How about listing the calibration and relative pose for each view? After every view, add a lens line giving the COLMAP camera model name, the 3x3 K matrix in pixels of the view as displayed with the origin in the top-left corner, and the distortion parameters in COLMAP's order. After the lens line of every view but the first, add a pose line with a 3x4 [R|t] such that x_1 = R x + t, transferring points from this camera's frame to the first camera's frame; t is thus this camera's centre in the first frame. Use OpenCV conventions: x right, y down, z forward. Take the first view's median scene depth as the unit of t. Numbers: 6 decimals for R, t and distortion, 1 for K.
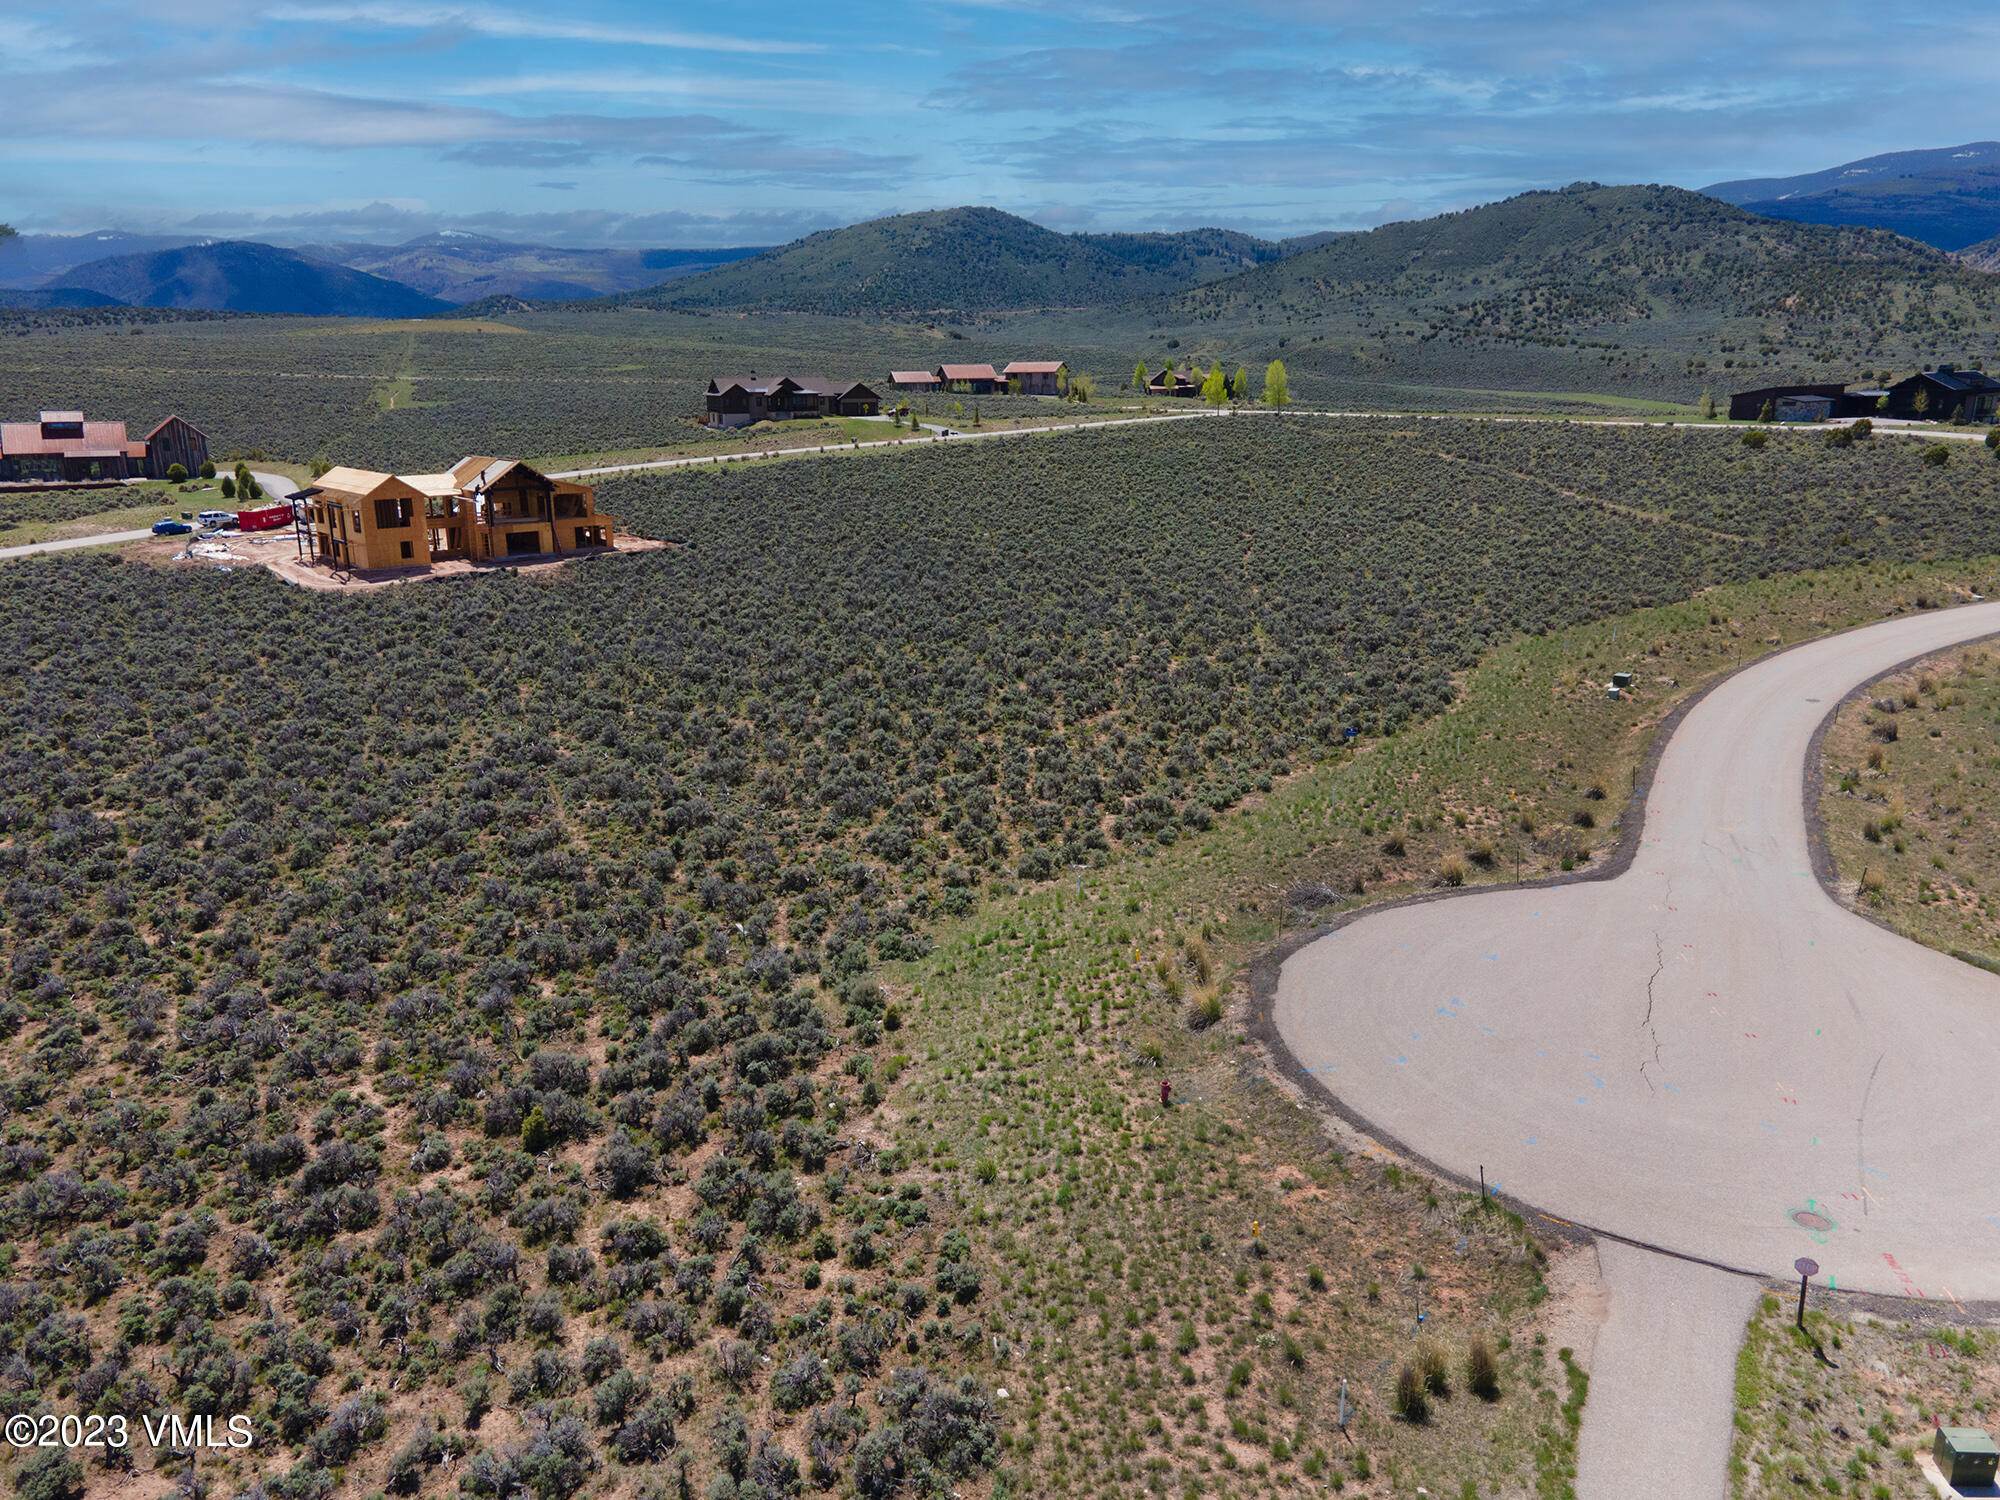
lens RADIAL K [[1463.2, 0, 1001.1], [0, 1463.2, 740.7], [0, 0, 1]] dist [0.011684, 0.065600]
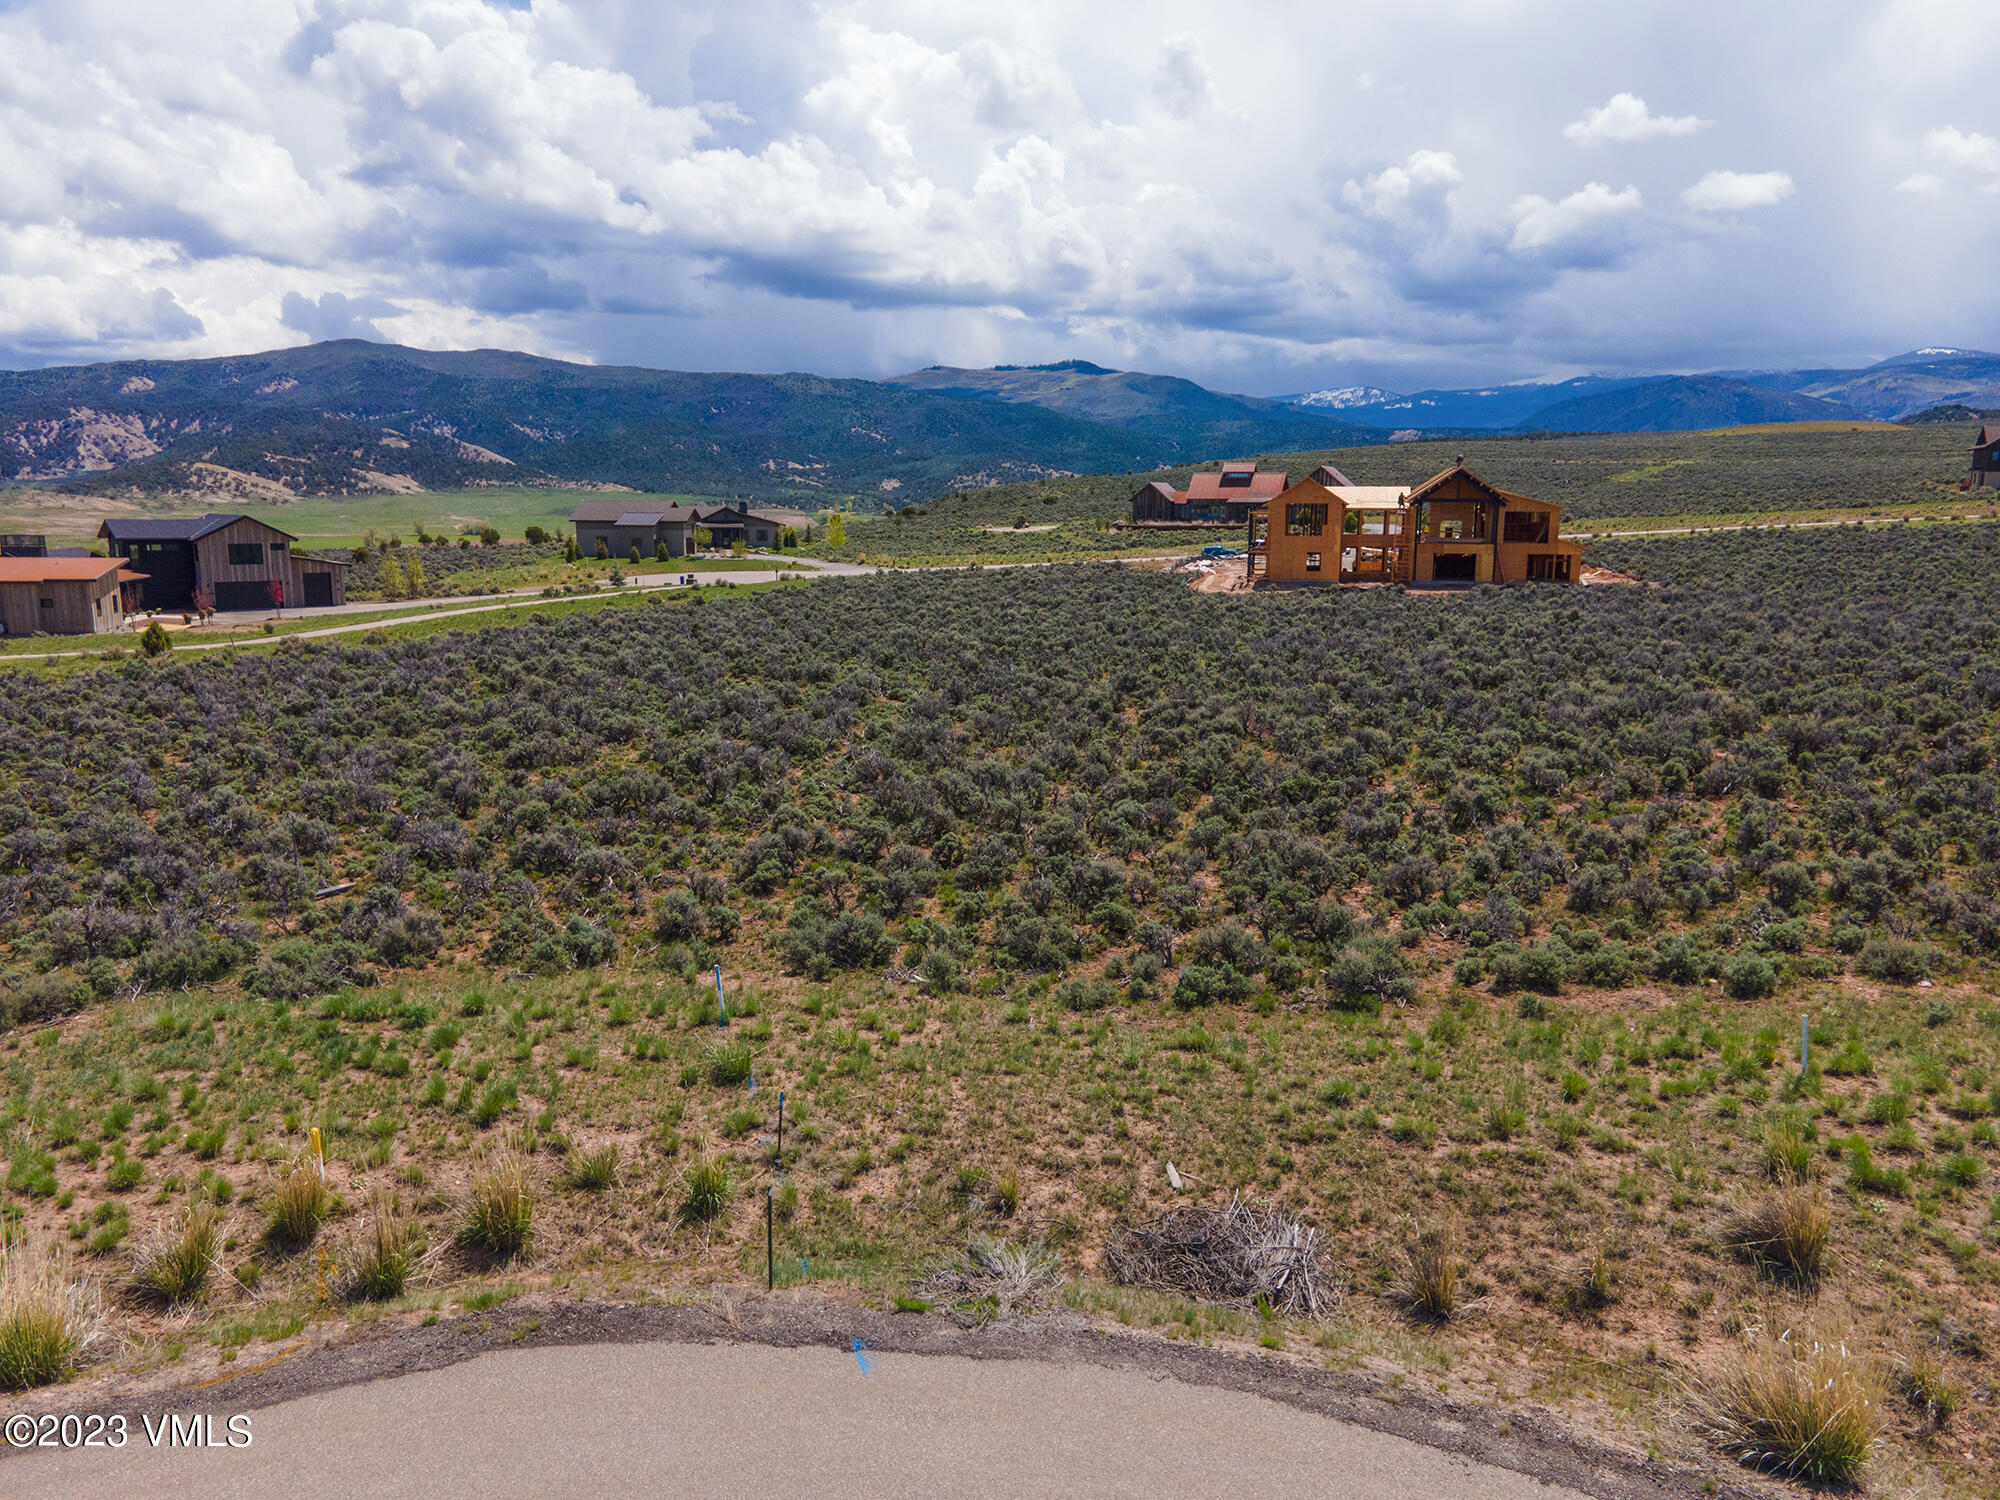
lens RADIAL K [[1463.2, 0, 1001.1], [0, 1463.2, 740.7], [0, 0, 1]] dist [0.011684, 0.065600]
pose [[0.631728, 0.141197, -0.762222, 0.471946], [-0.204305, 0.978834, 0.011995, 0.008985], [0.747783, 0.148148, 0.647204, 0.882948]]
